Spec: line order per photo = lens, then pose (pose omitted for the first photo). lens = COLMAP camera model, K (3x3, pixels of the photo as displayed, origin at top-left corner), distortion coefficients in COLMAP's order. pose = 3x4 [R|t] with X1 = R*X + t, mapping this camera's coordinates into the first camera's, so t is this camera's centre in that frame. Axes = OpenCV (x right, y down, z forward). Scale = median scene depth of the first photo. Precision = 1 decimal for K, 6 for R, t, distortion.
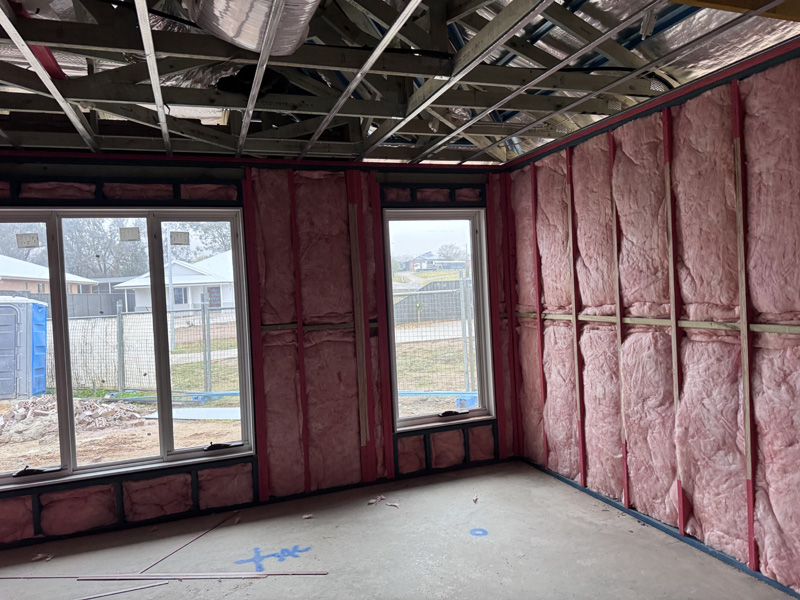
lens RADIAL K [[554.0, 0, 402.9], [0, 554.0, 297.2], [0, 0, 1]] dist [0.033577, -0.001590]
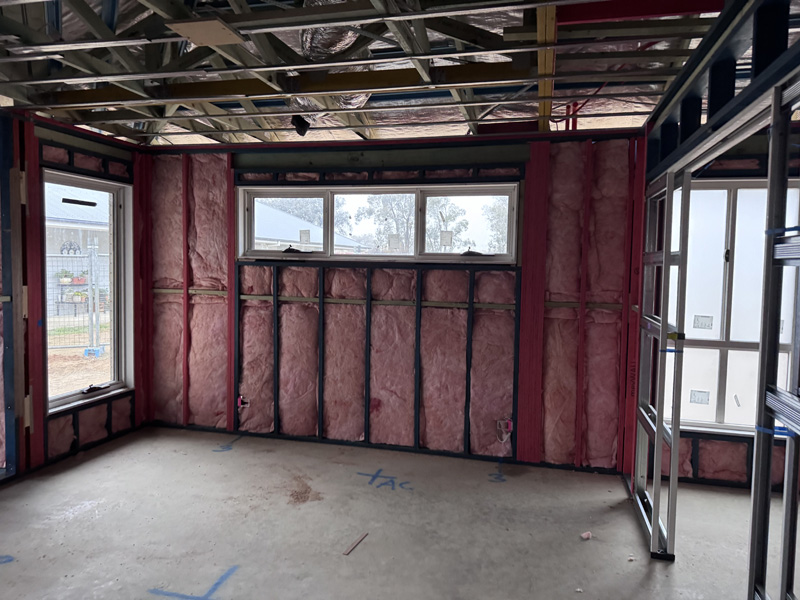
lens RADIAL K [[554.0, 0, 402.9], [0, 554.0, 297.2], [0, 0, 1]] dist [0.033577, -0.001590]
pose [[0.569705, 0.011631, 0.821767, -0.432249], [-0.026862, 0.999629, 0.004474, 0.029605], [-0.821410, -0.024623, 0.569807, -0.005554]]
